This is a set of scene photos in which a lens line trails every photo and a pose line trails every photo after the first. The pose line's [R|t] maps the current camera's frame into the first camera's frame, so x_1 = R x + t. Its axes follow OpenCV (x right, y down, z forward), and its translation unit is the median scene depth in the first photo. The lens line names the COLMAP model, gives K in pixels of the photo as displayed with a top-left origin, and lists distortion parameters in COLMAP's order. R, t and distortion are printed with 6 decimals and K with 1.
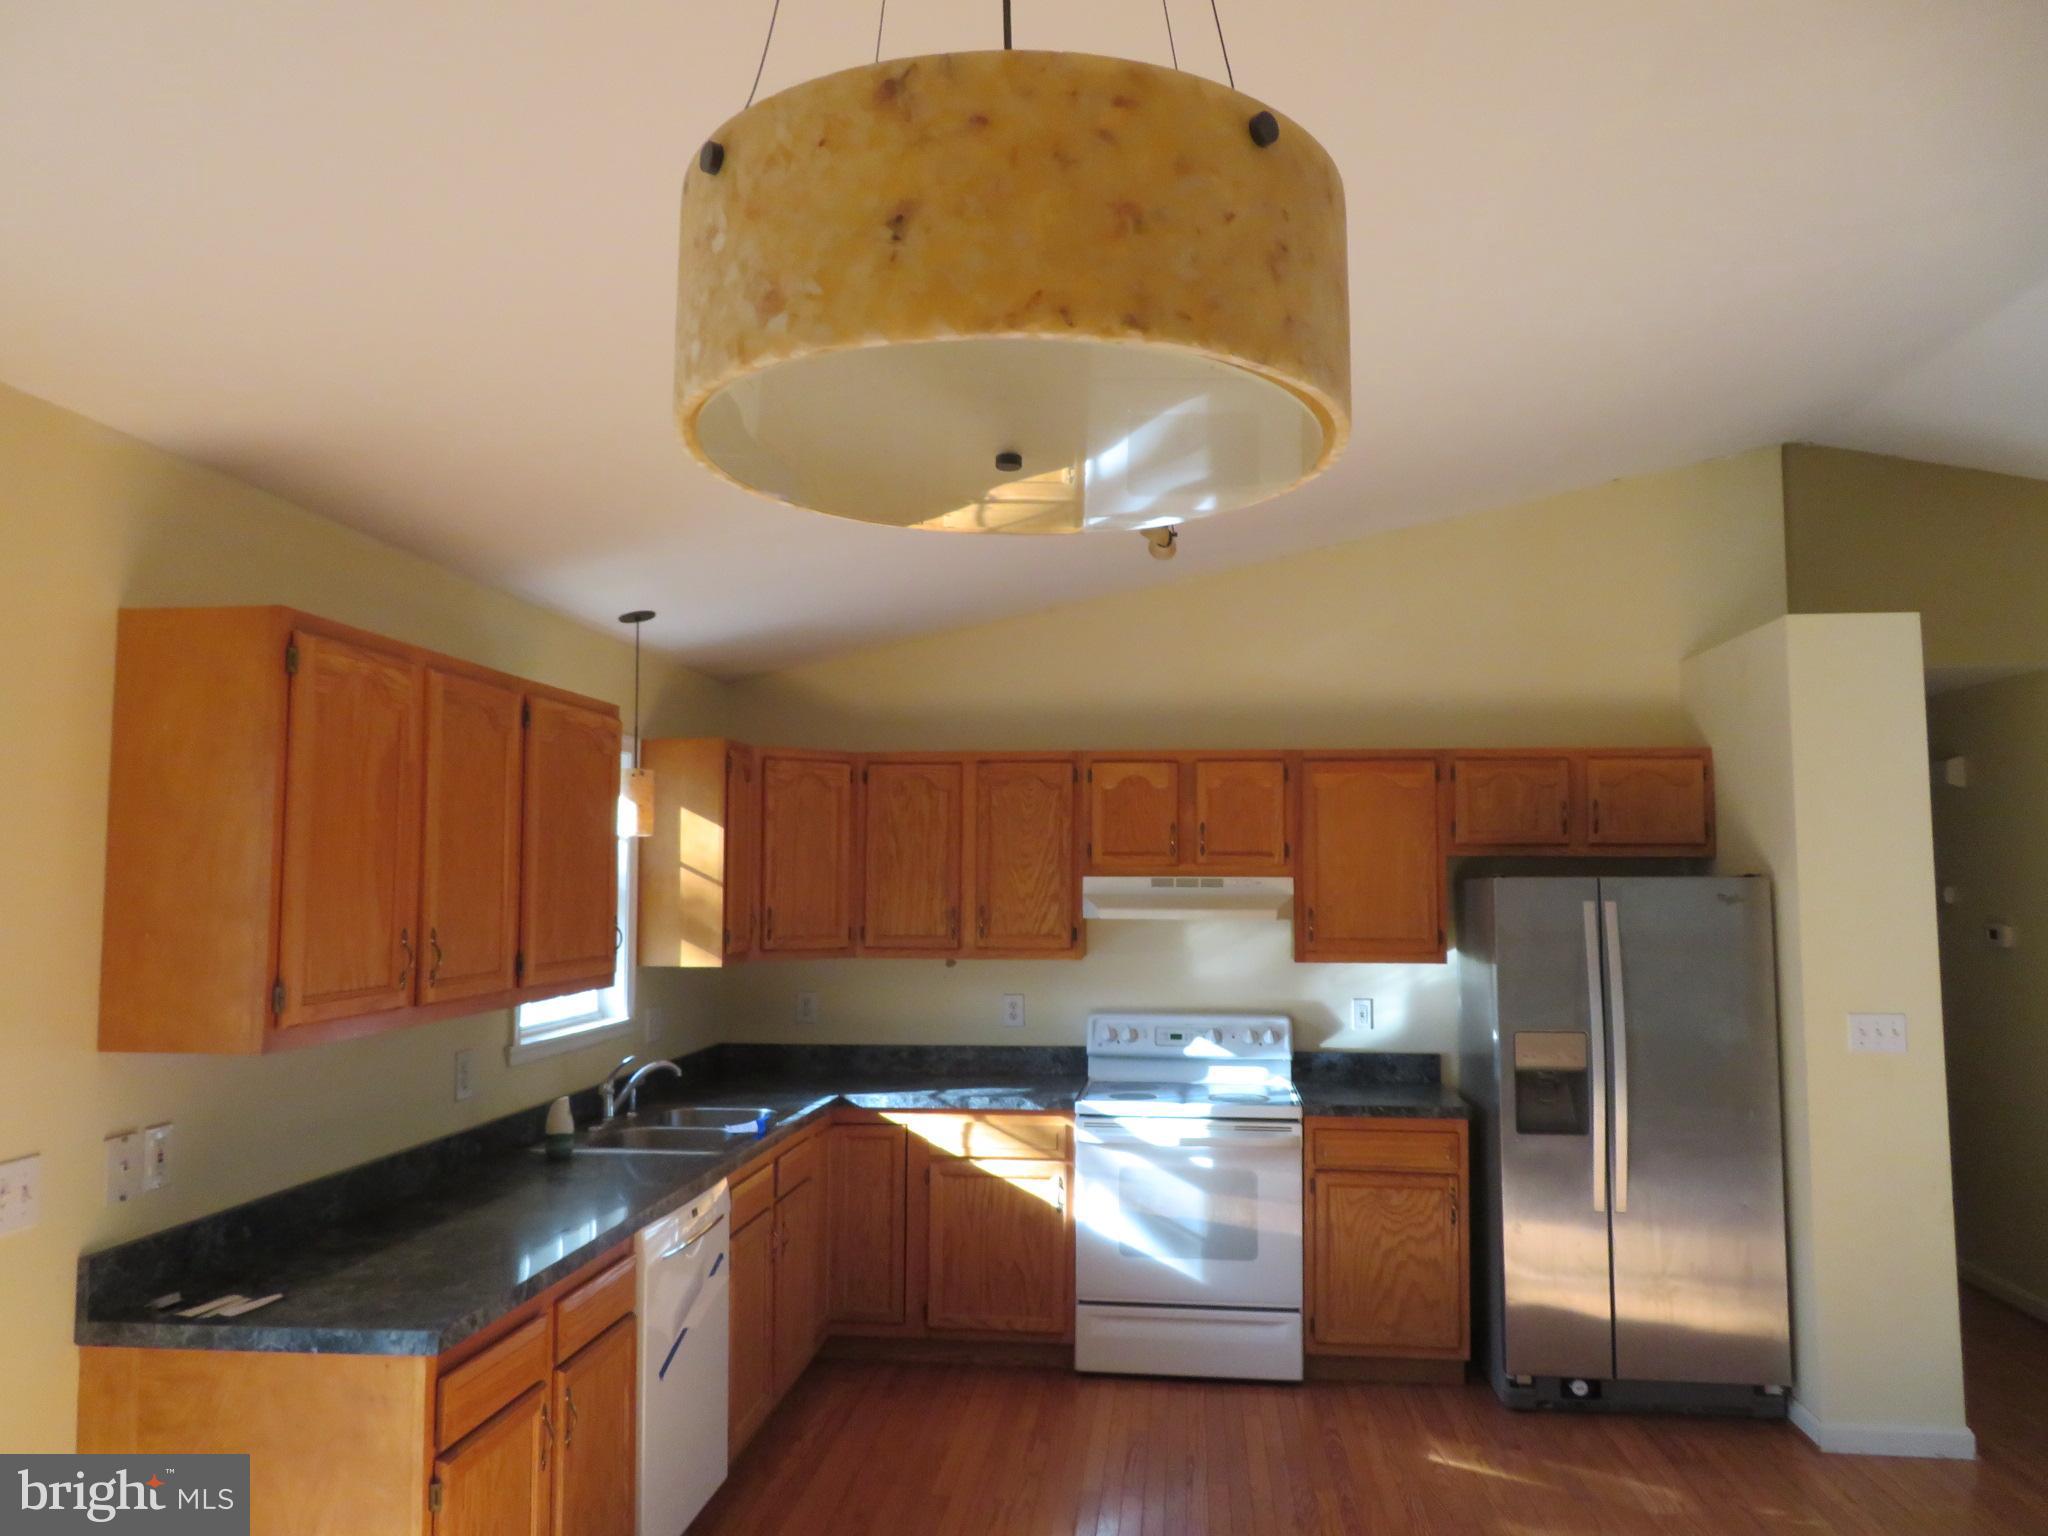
lens RADIAL K [[1456.3, 0, 1019.3], [0, 1456.3, 762.2], [0, 0, 1]] dist [-0.017240, 0.015429]
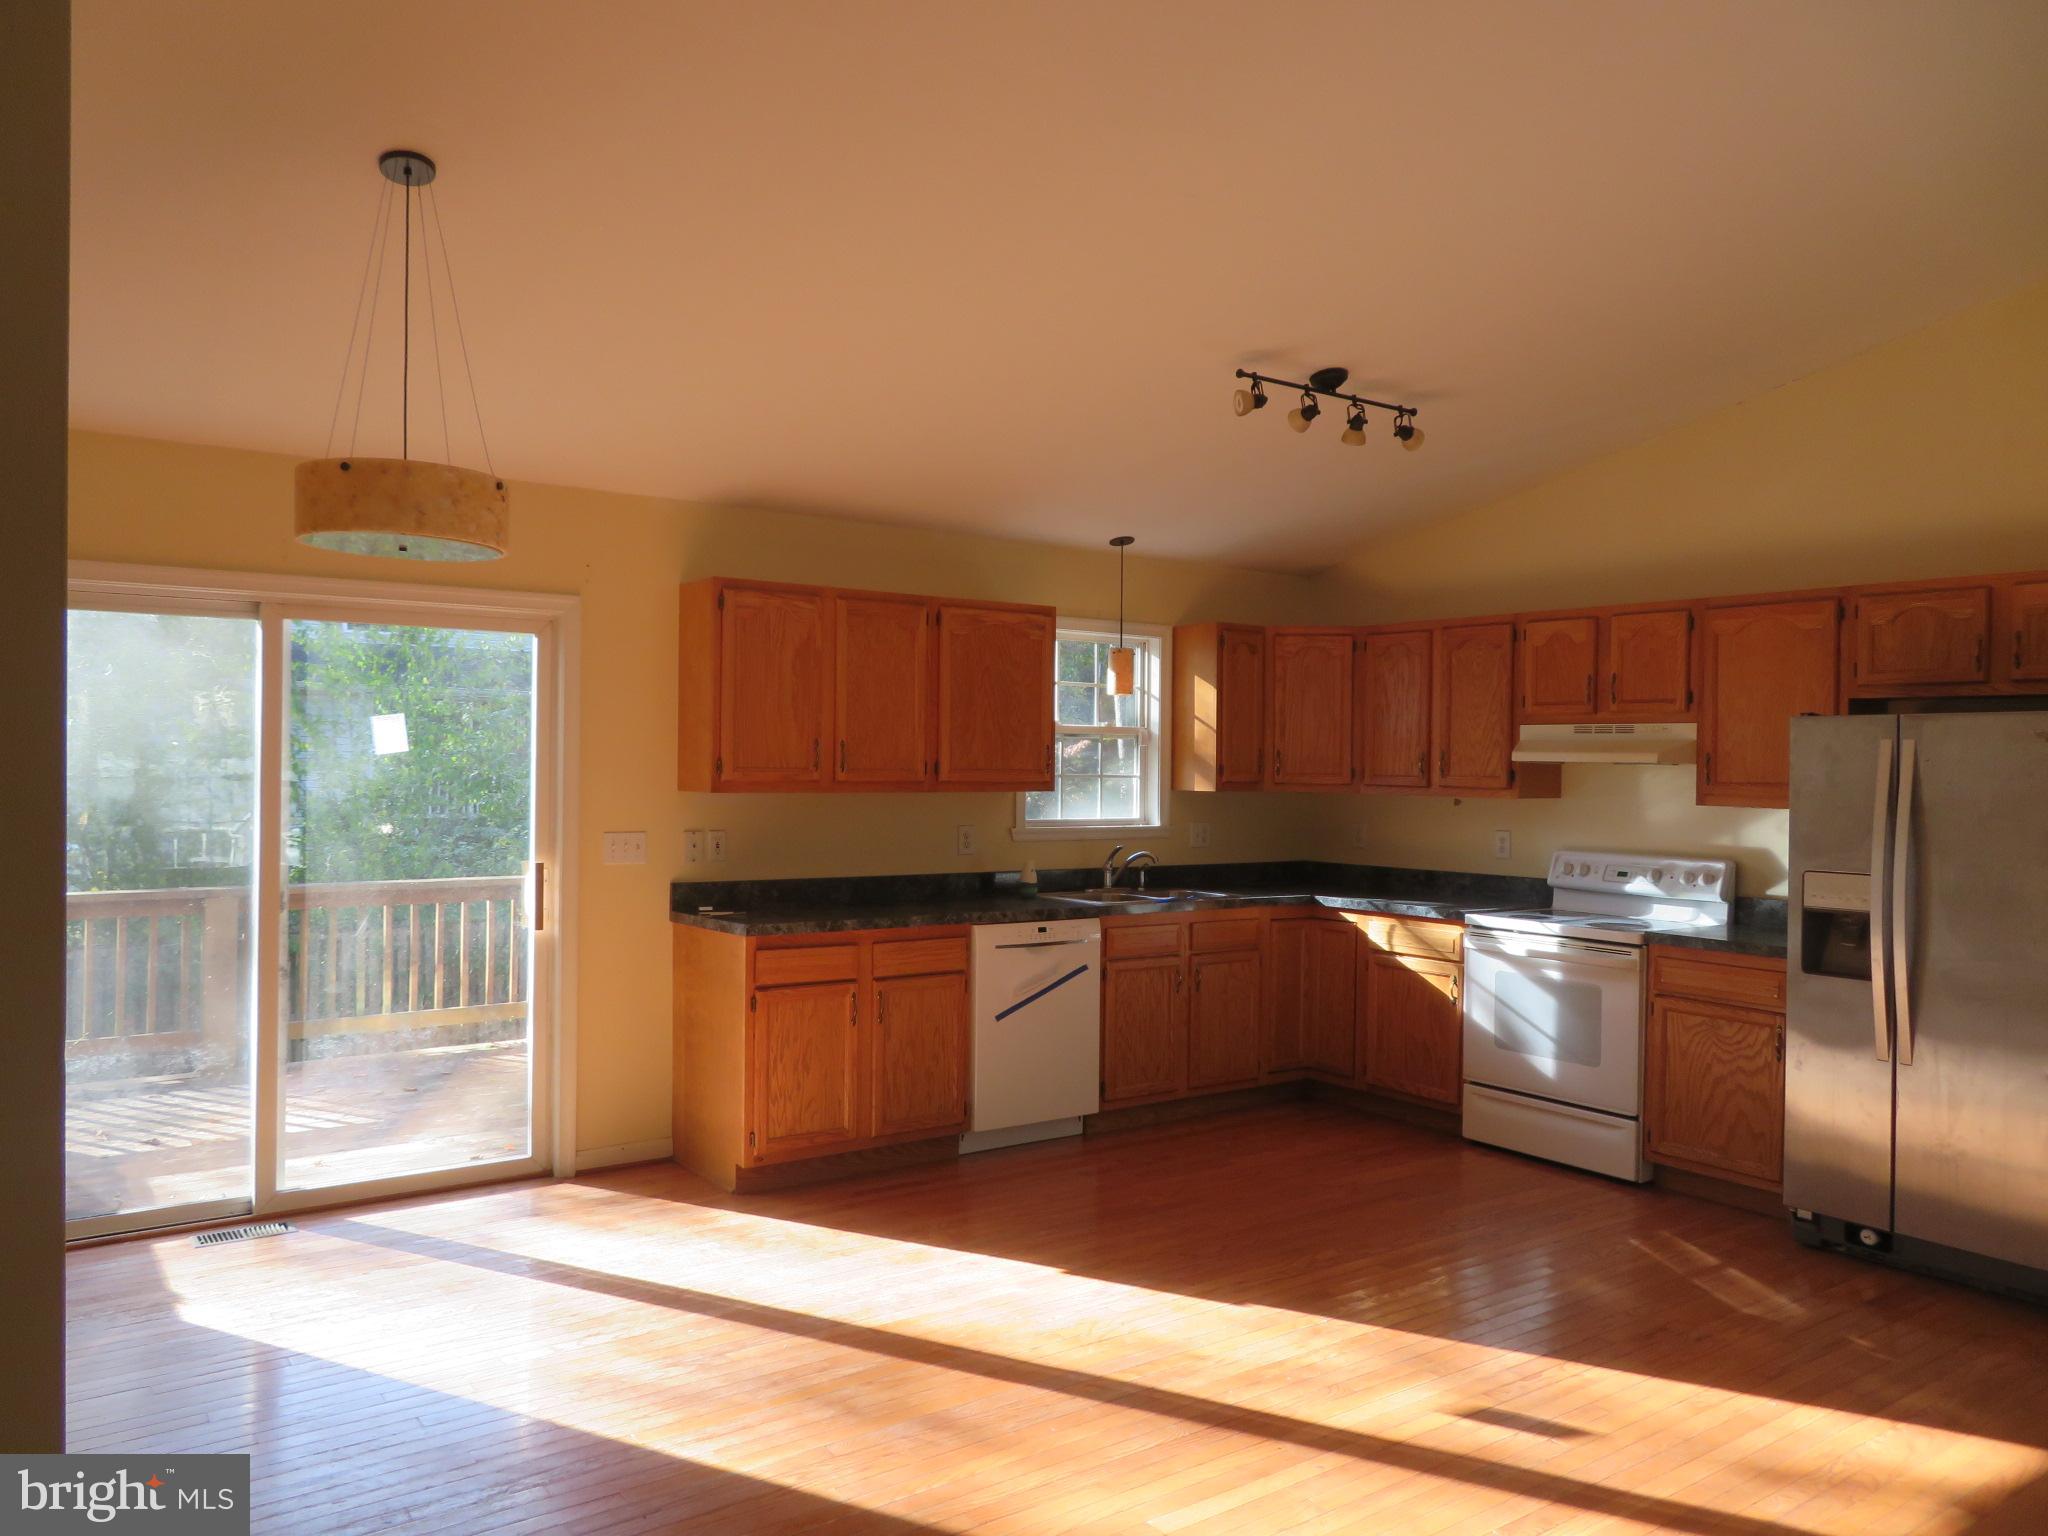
lens RADIAL K [[1456.3, 0, 1023.6], [0, 1456.3, 759.7], [0, 0, 1]] dist [-0.017240, 0.015429]
pose [[0.682303, 0.006035, -0.731044, 0.656779], [0.046020, 0.997628, 0.051188, 0.032835], [0.729619, -0.068569, 0.680407, -0.050347]]
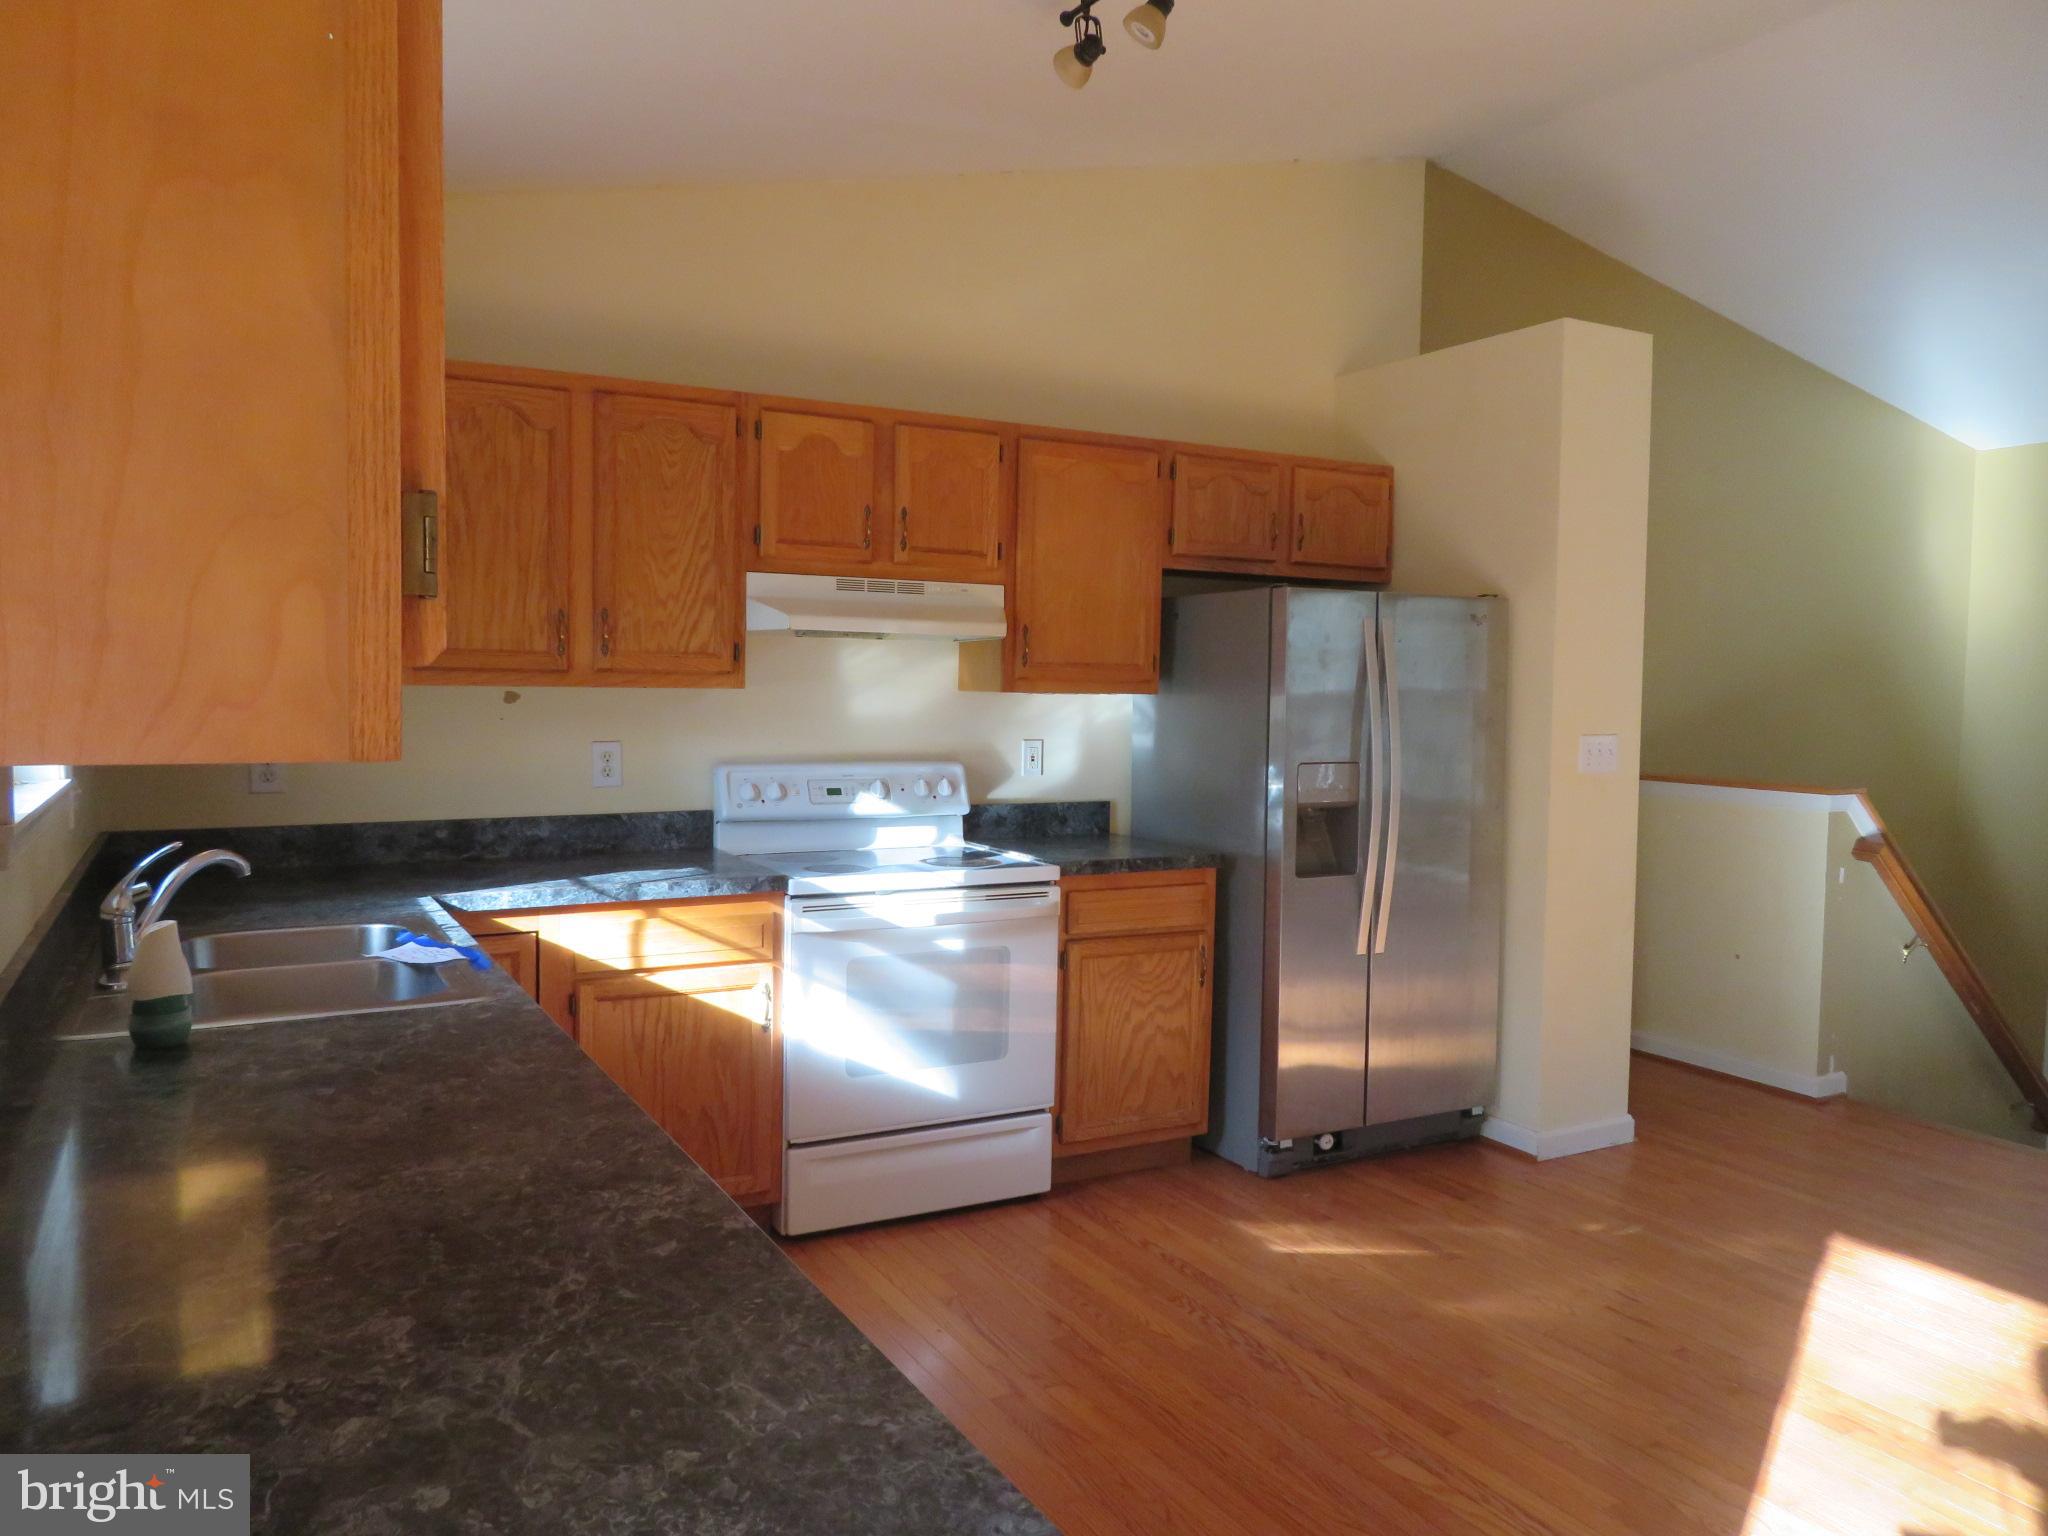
lens RADIAL K [[1456.3, 0, 1012.0], [0, 1456.3, 766.7], [0, 0, 1]] dist [-0.017240, 0.015429]
pose [[0.818253, -0.023928, 0.574359, -0.284134], [-0.059901, 0.990145, 0.126587, 0.081642], [-0.571728, -0.137985, 0.808756, 0.367277]]
